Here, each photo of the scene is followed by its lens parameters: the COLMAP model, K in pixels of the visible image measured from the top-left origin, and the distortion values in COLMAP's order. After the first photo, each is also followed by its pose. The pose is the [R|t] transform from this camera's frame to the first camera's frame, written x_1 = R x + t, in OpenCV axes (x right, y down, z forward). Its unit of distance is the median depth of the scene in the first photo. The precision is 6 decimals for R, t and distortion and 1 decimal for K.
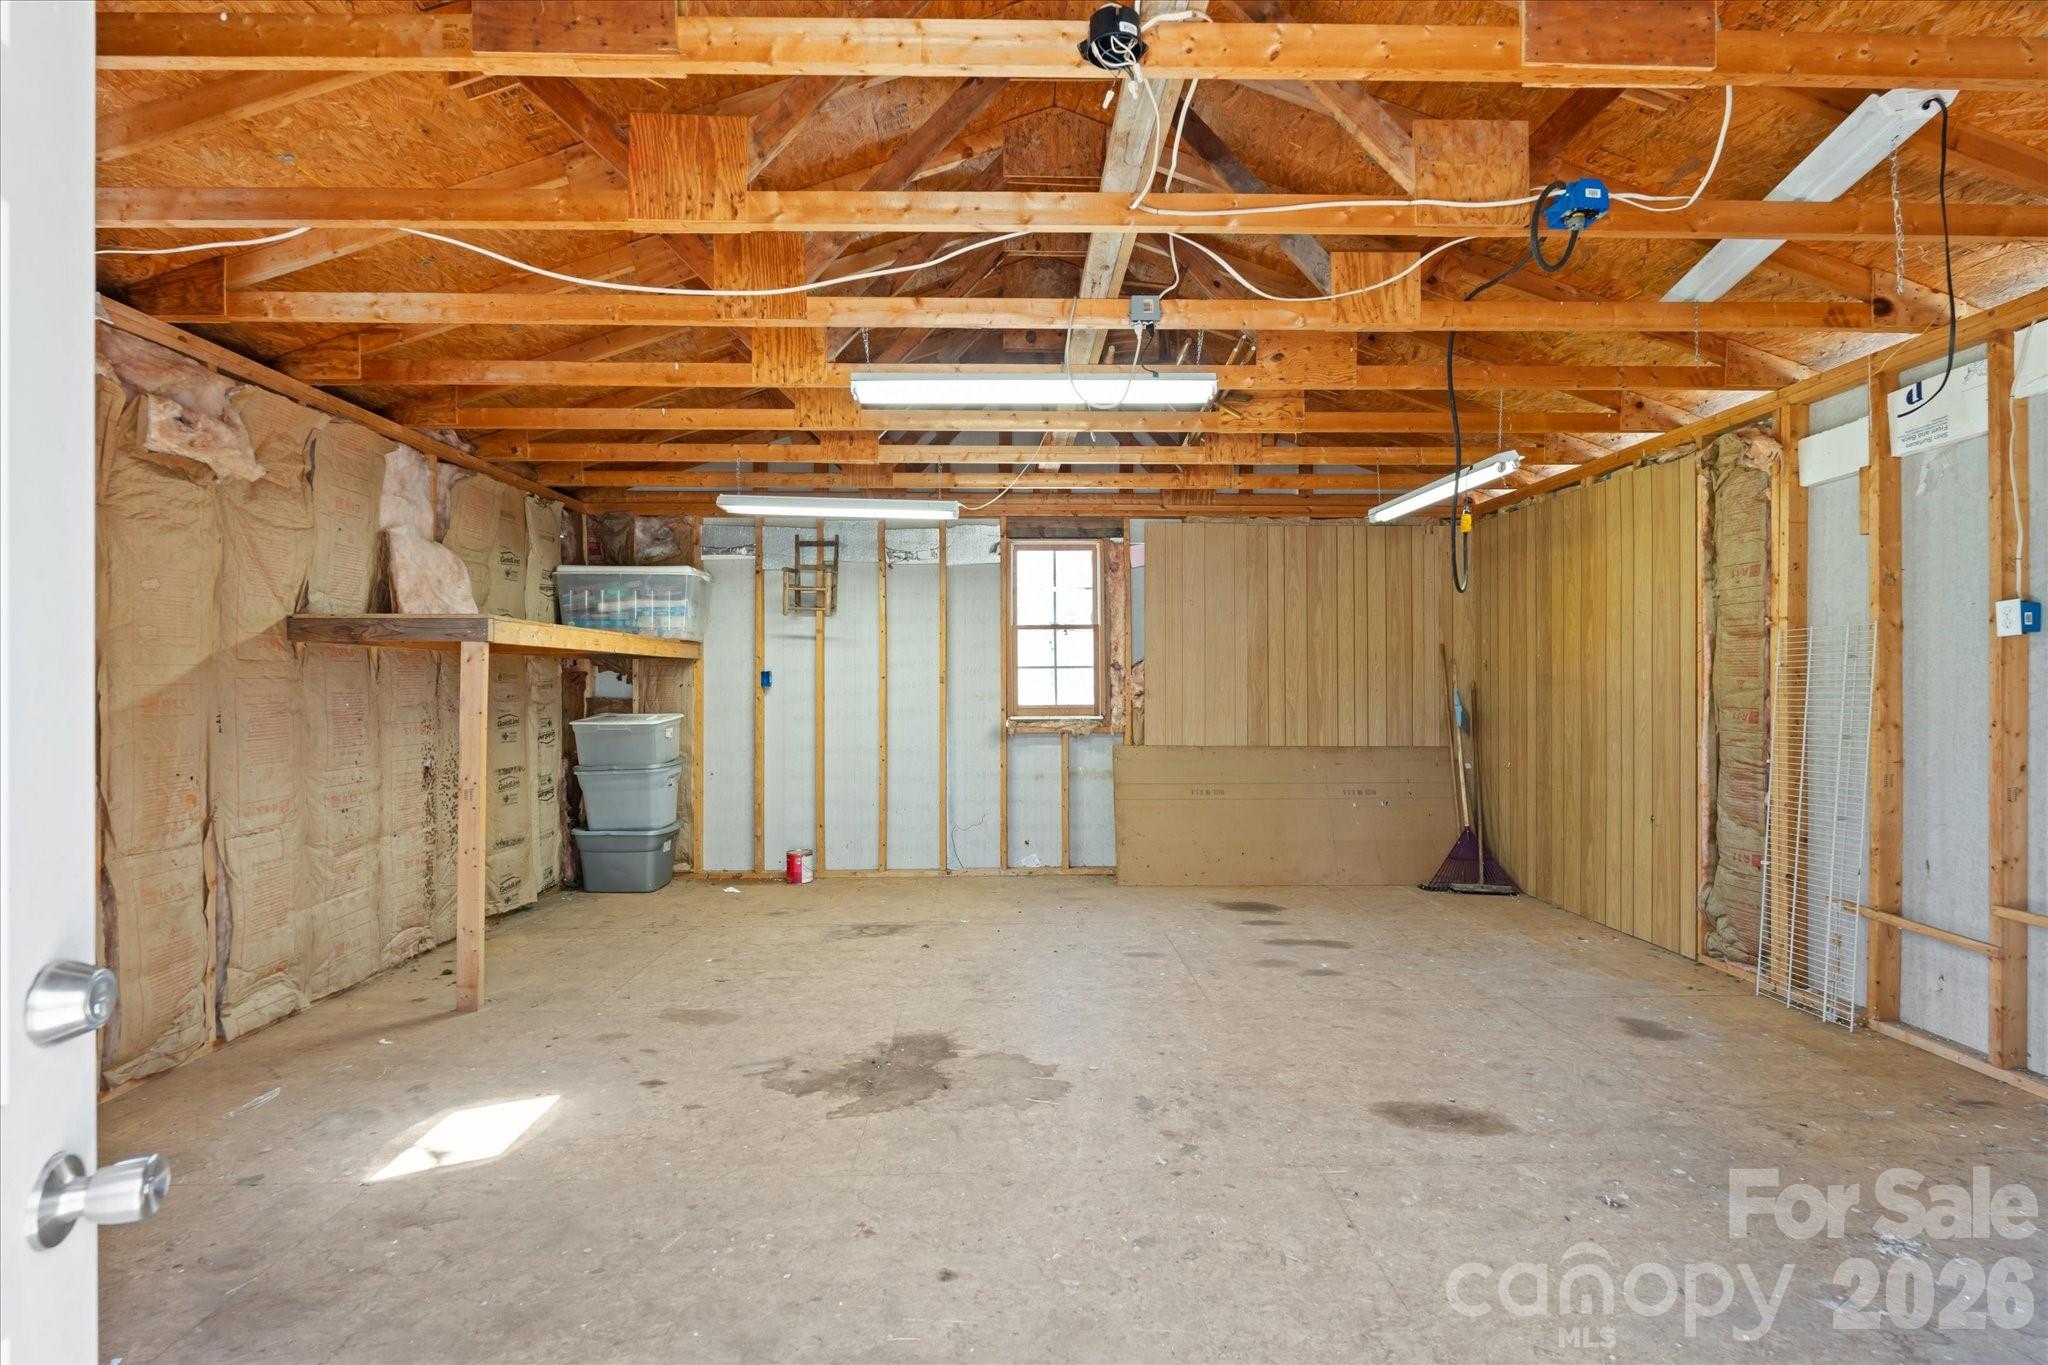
lens RADIAL K [[895.0, 0, 1022.9], [0, 895.0, 684.1], [0, 0, 1]] dist [-0.001913, -0.000128]
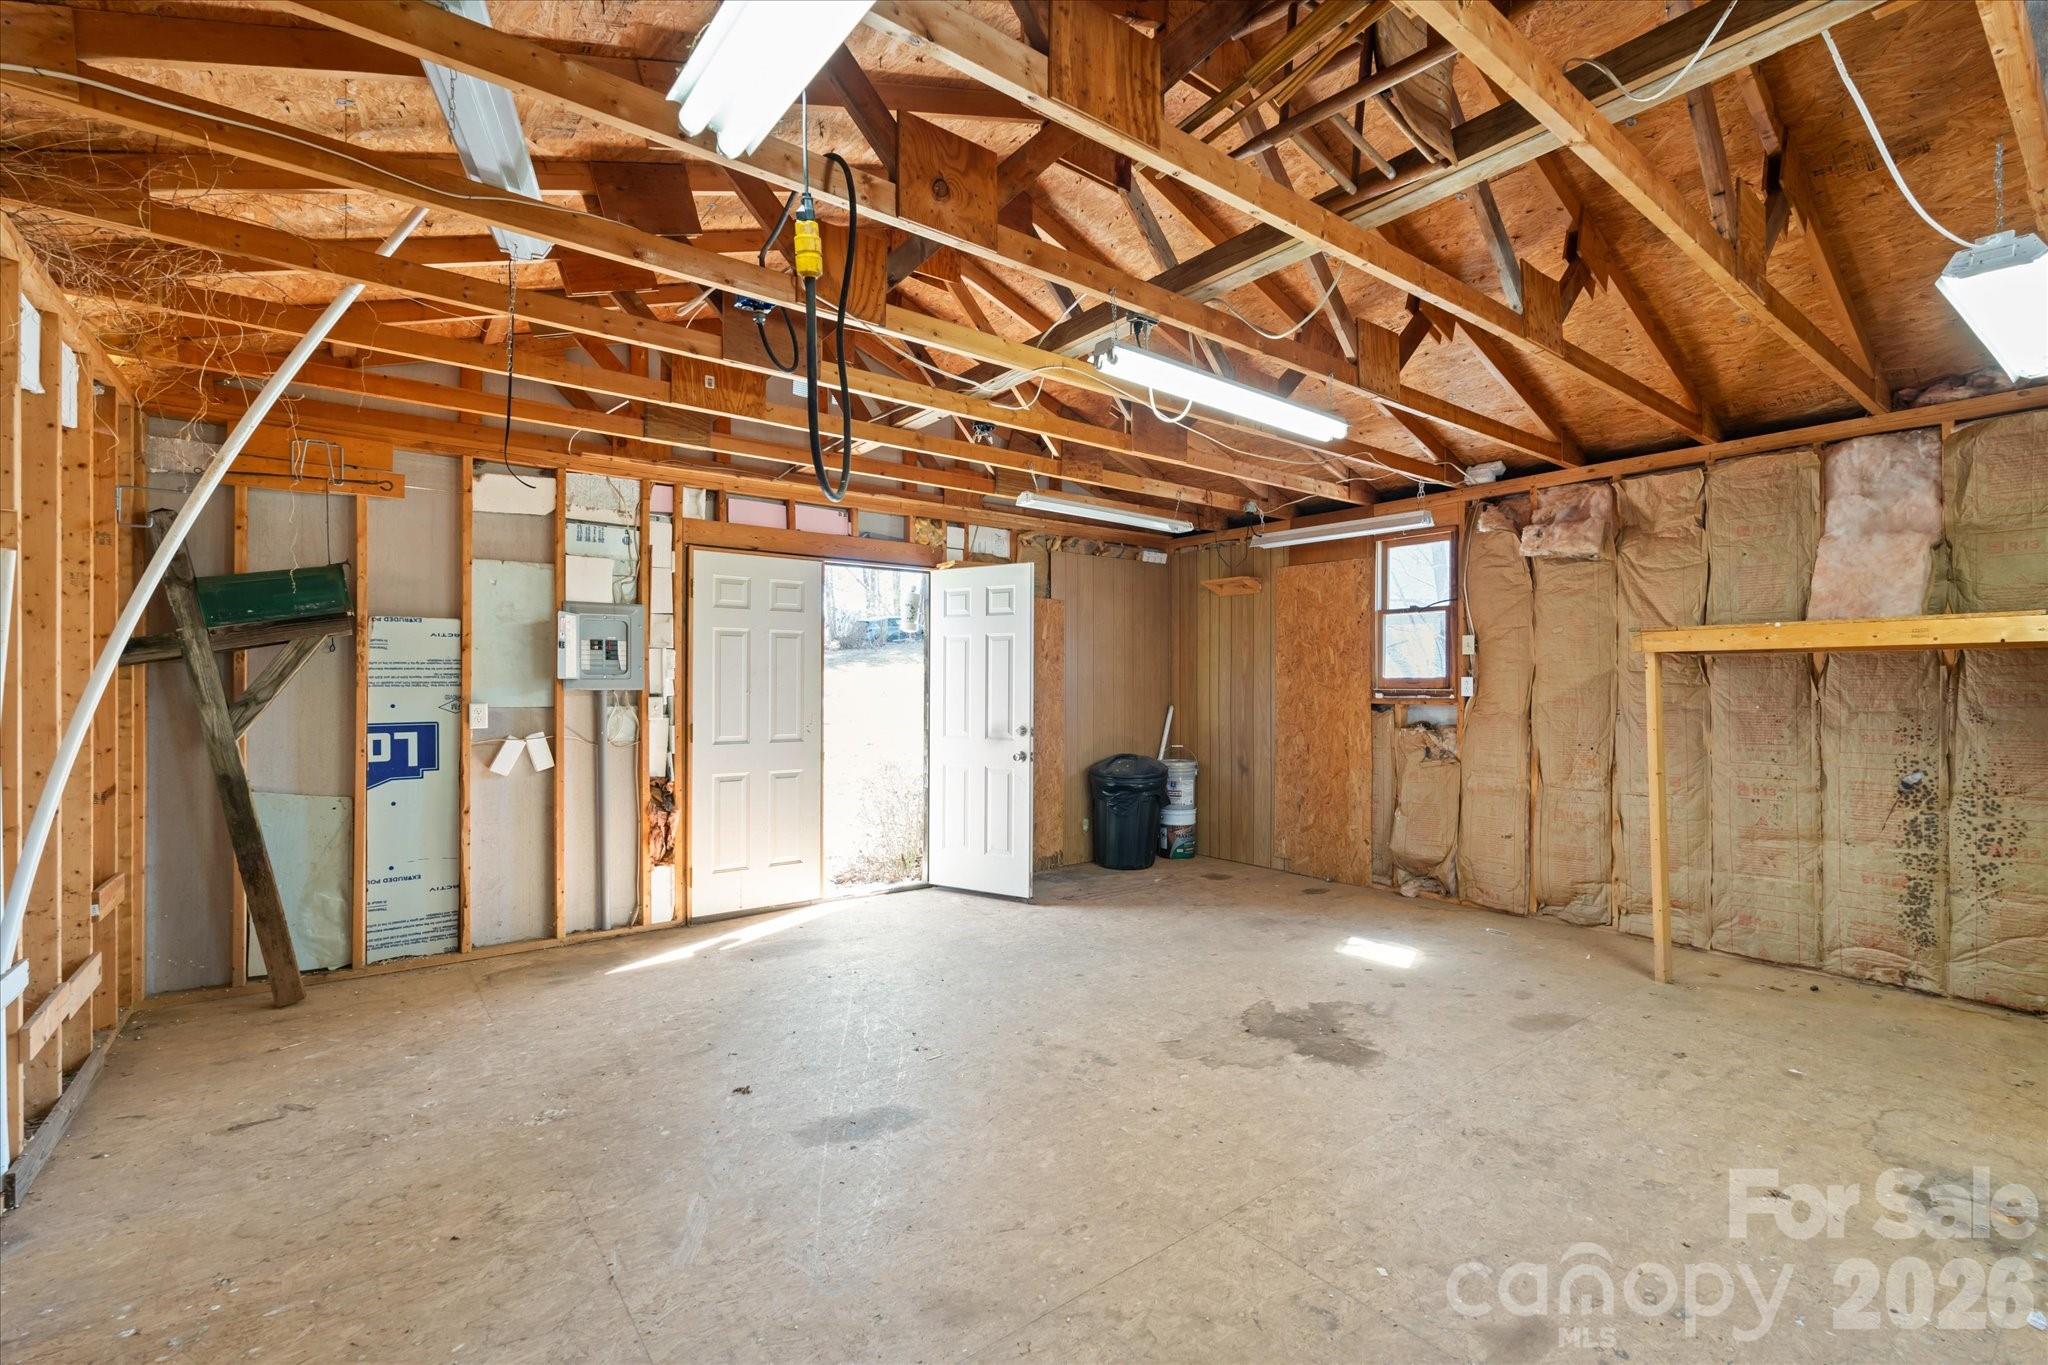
lens RADIAL K [[895.0, 0, 1022.9], [0, 895.0, 684.1], [0, 0, 1]] dist [-0.001913, -0.000128]
pose [[-0.811444, 0.000710, -0.584429, 0.798780], [0.003105, 0.999990, -0.003096, -0.006216], [0.584422, -0.004327, -0.811439, 1.687039]]
